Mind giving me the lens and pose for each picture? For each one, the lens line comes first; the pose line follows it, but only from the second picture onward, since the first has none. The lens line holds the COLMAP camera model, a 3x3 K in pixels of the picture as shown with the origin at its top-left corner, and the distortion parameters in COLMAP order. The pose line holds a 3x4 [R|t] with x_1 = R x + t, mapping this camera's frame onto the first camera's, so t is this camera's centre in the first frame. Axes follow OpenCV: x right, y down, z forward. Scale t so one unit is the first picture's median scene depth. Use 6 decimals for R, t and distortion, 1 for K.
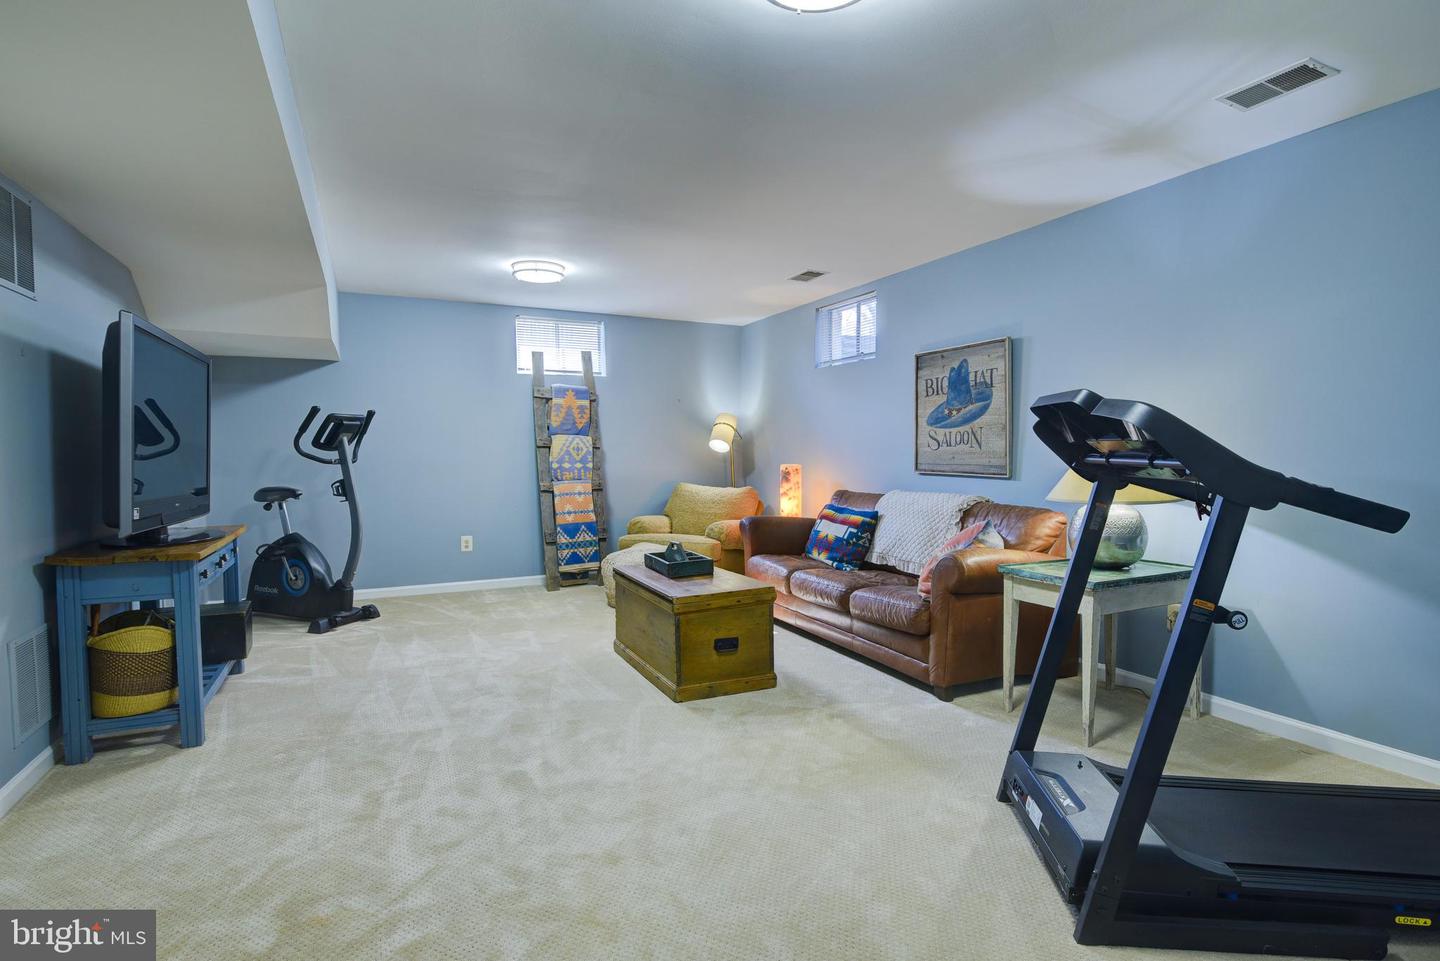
lens RADIAL K [[707.0, 0, 716.7], [0, 707.0, 487.4], [0, 0, 1]] dist [-0.018384, 0.001208]
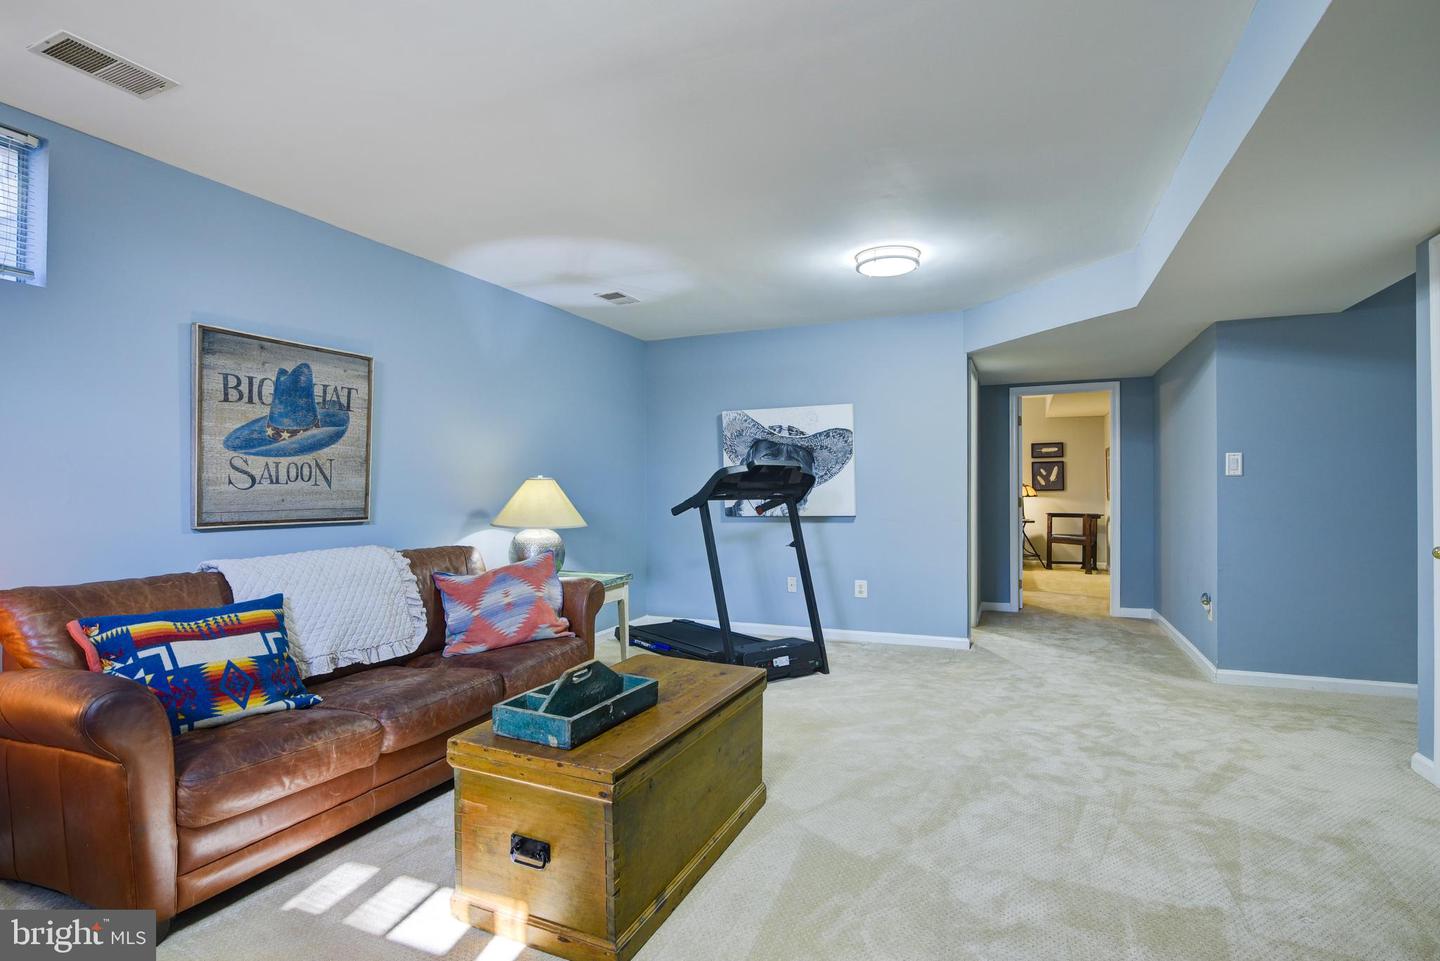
lens RADIAL K [[707.0, 0, 716.7], [0, 707.0, 487.4], [0, 0, 1]] dist [-0.018384, 0.001208]
pose [[-0.656290, 0.003565, 0.754501, -0.456400], [0.045045, 0.998390, 0.034463, -0.059536], [-0.753163, 0.056604, -0.655394, 1.134250]]
